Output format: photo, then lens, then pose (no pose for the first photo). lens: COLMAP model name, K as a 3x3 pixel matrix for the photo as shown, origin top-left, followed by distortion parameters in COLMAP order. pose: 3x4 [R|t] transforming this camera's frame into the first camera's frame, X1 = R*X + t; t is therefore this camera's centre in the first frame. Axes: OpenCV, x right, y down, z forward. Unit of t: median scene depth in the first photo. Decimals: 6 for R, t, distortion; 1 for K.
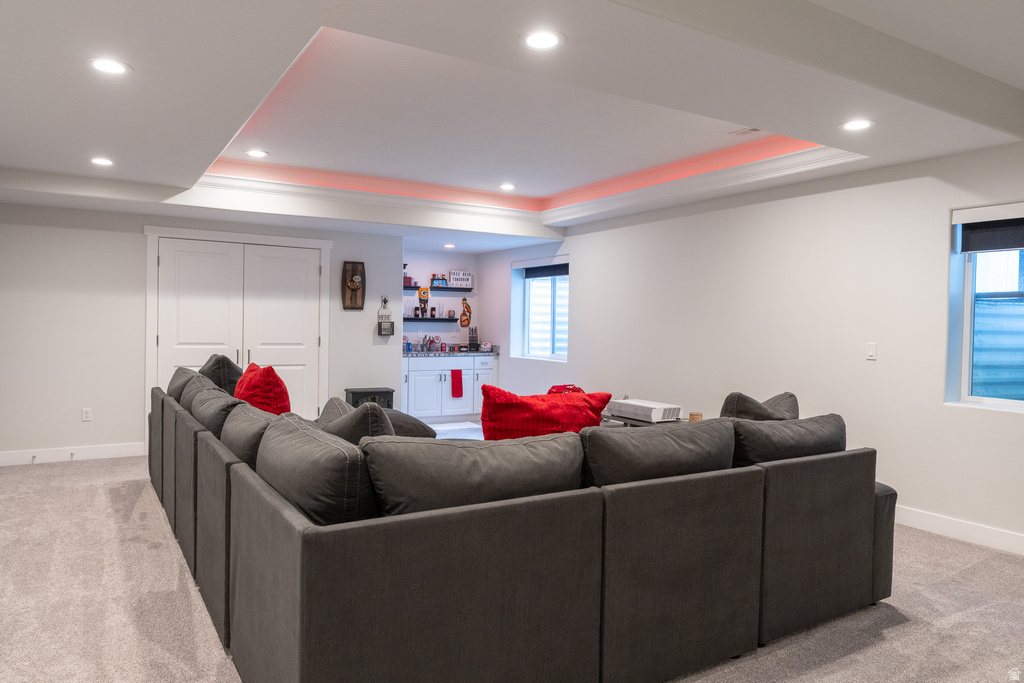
lens RADIAL K [[693.5, 0, 512.0], [0, 693.5, 341.5], [0, 0, 1]] dist [-0.002281, -0.000890]
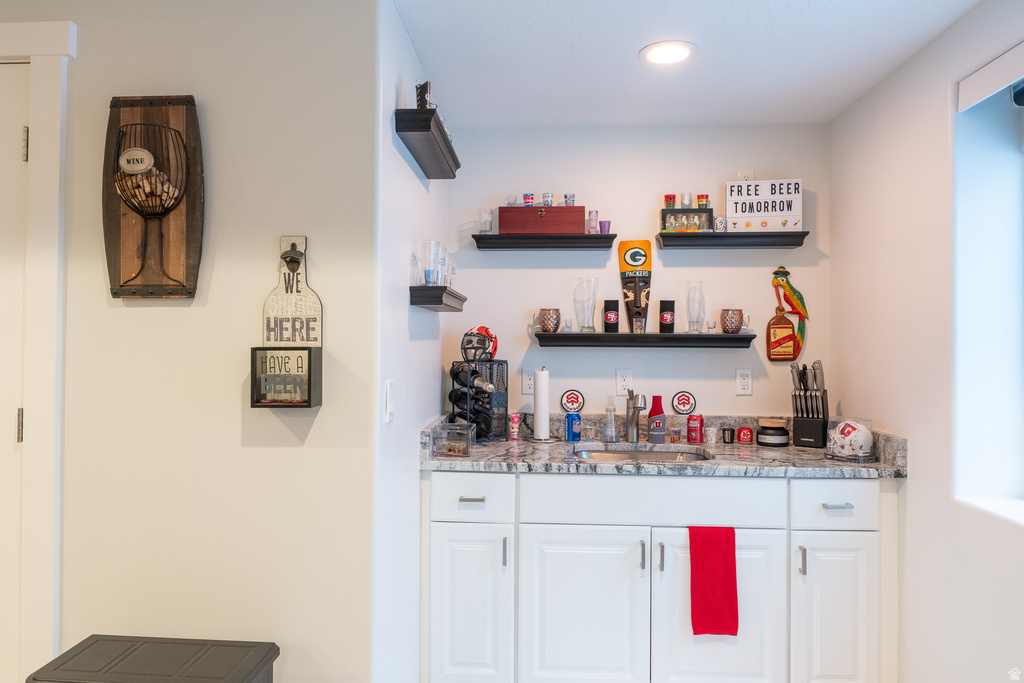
lens RADIAL K [[693.5, 0, 512.0], [0, 693.5, 341.5], [0, 0, 1]] dist [-0.002281, -0.000890]
pose [[0.822932, -0.008733, -0.568072, 0.007291], [-0.011656, 0.999412, -0.032250, -0.019702], [0.568020, 0.033161, 0.822346, 0.706433]]
